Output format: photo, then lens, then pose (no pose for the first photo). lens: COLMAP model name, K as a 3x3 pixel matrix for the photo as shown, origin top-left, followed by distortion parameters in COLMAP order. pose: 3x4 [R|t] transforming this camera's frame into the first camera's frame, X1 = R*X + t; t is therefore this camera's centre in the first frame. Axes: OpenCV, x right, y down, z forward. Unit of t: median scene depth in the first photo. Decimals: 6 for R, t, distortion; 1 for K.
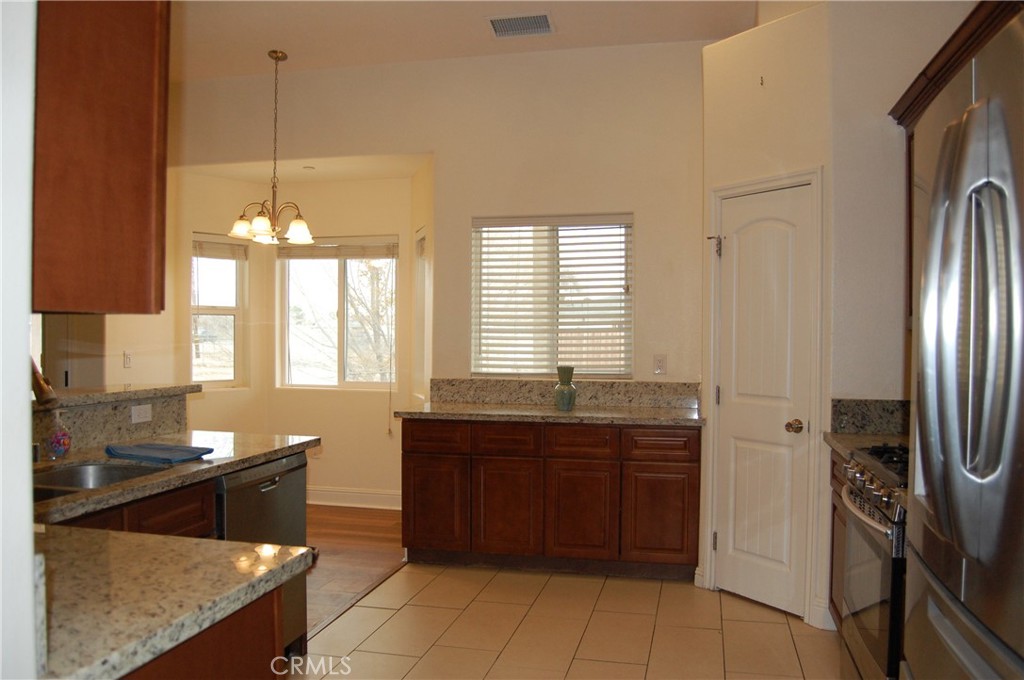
lens RADIAL K [[802.5, 0, 516.5], [0, 802.5, 340.3], [0, 0, 1]] dist [-0.072528, 0.002962]
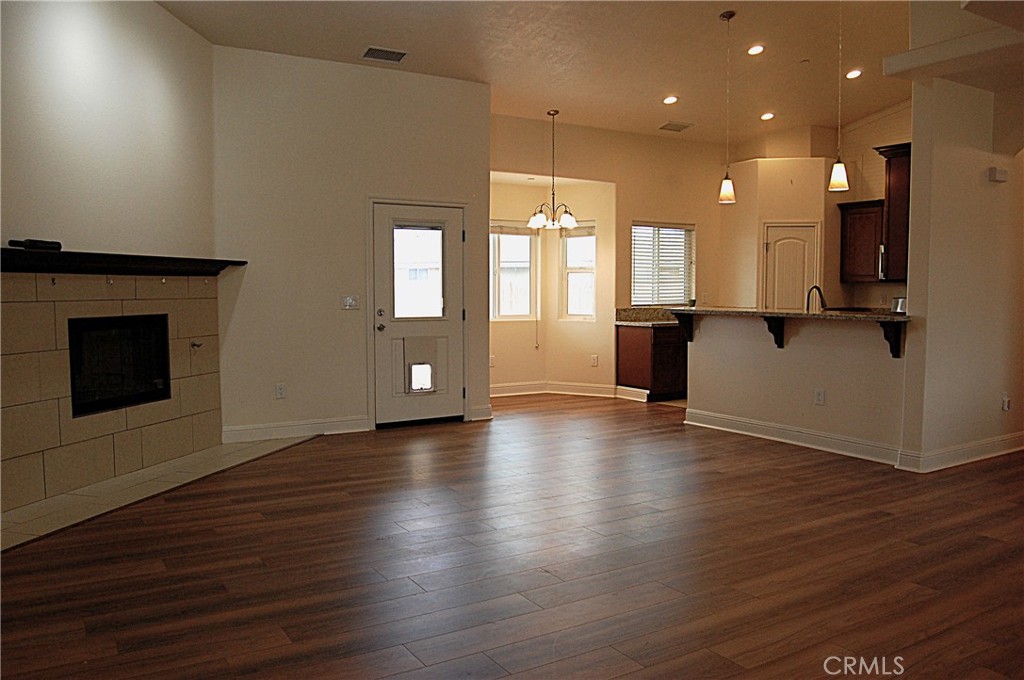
lens RADIAL K [[802.5, 0, 514.3], [0, 802.5, 336.5], [0, 0, 1]] dist [-0.072528, 0.002962]
pose [[0.705934, -0.049536, 0.706543, -1.570815], [0.007991, 0.998045, 0.061989, -0.003625], [-0.708232, -0.038114, 0.704950, -0.119390]]
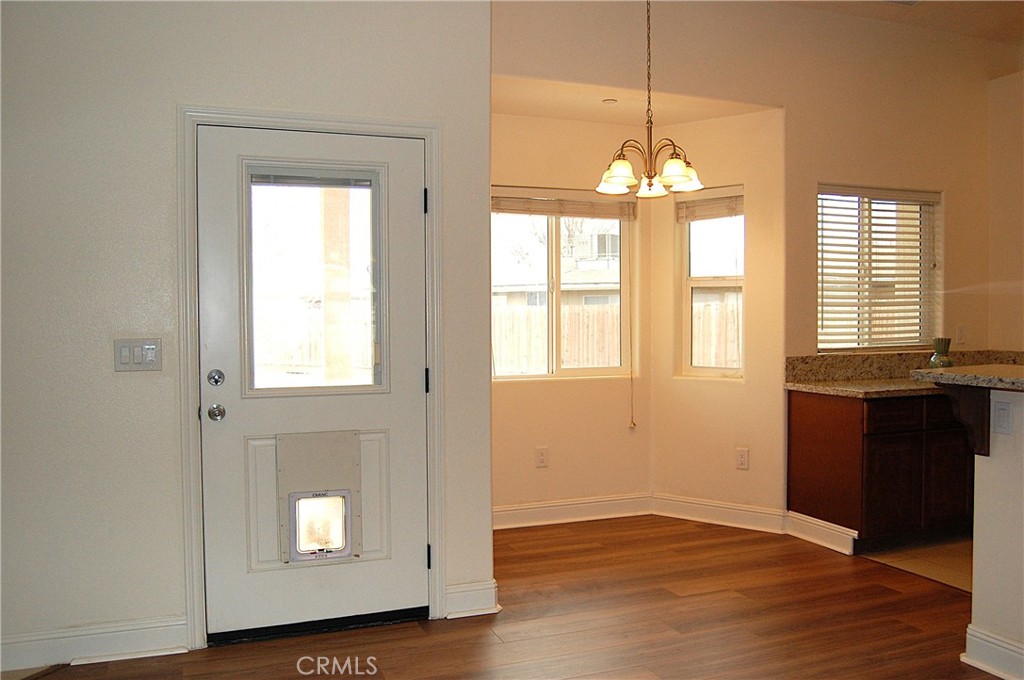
lens RADIAL K [[863.7, 0, 514.7], [0, 863.7, 337.0], [0, 0, 1]] dist [-0.074841, -0.000831]
pose [[0.822749, -0.026480, 0.567788, -0.920246], [0.014122, 0.999558, 0.026153, -0.004677], [-0.568229, -0.013499, 0.822760, 0.380425]]
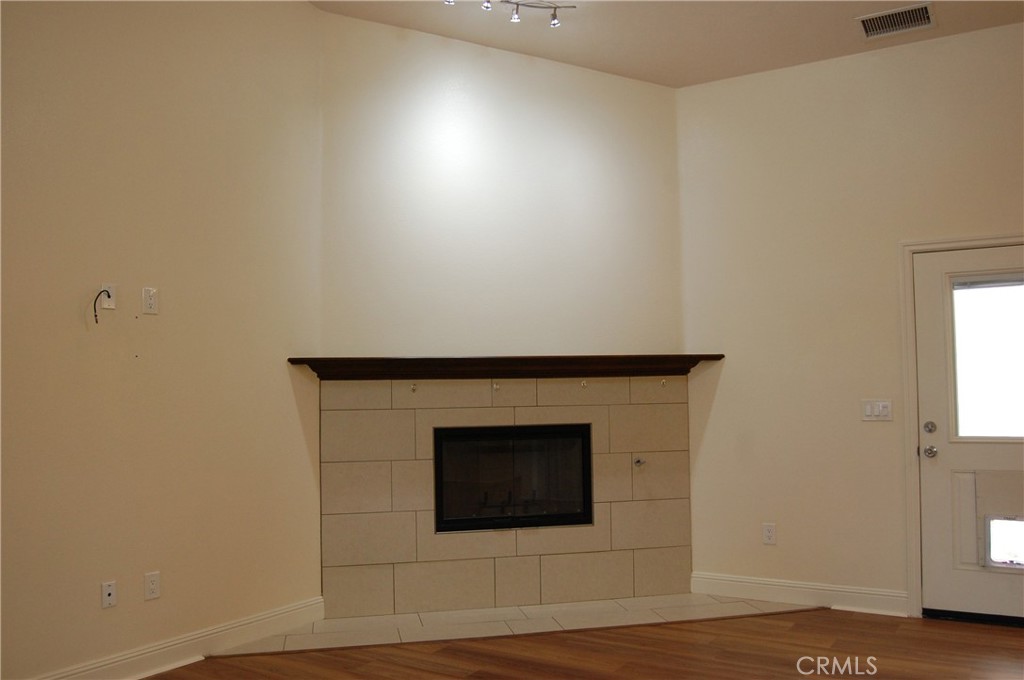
lens RADIAL K [[863.7, 0, 511.4], [0, 863.7, 342.0], [0, 0, 1]] dist [-0.074841, -0.000831]
pose [[0.944984, -0.038616, -0.324830, -0.865610], [0.021452, 0.998186, -0.056258, -0.010357], [0.326414, 0.046195, 0.944098, 0.025003]]
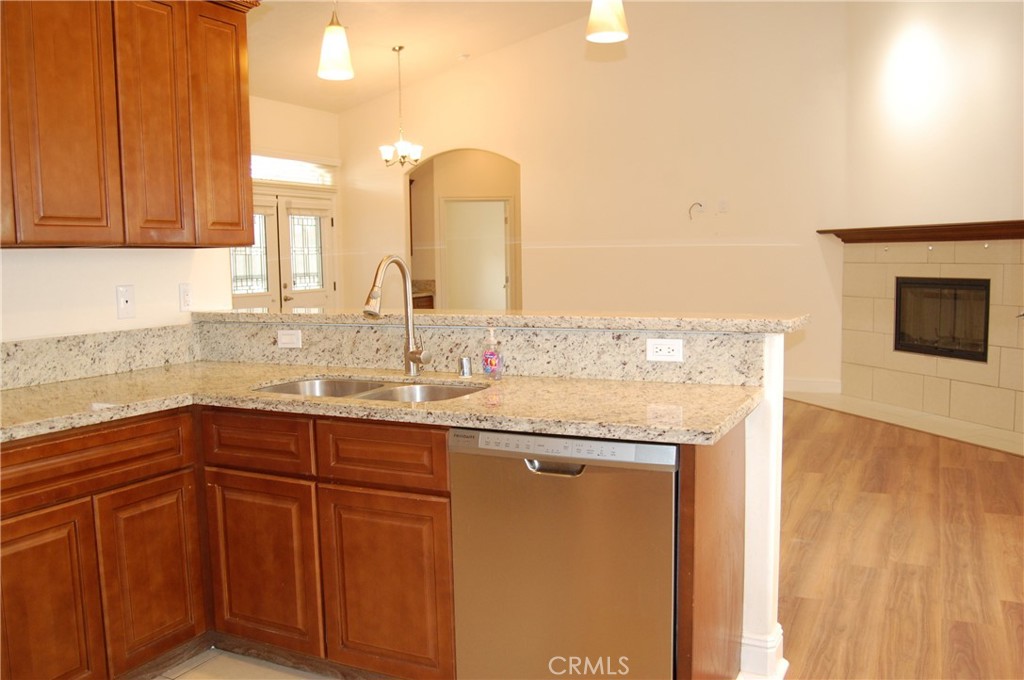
lens RADIAL K [[863.7, 0, 515.7], [0, 863.7, 341.2], [0, 0, 1]] dist [-0.074841, -0.000831]
pose [[-0.235072, 0.088598, -0.967932, 0.221472], [0.008053, 0.995980, 0.089210, 0.006395], [0.971945, 0.013176, -0.234840, 0.663880]]
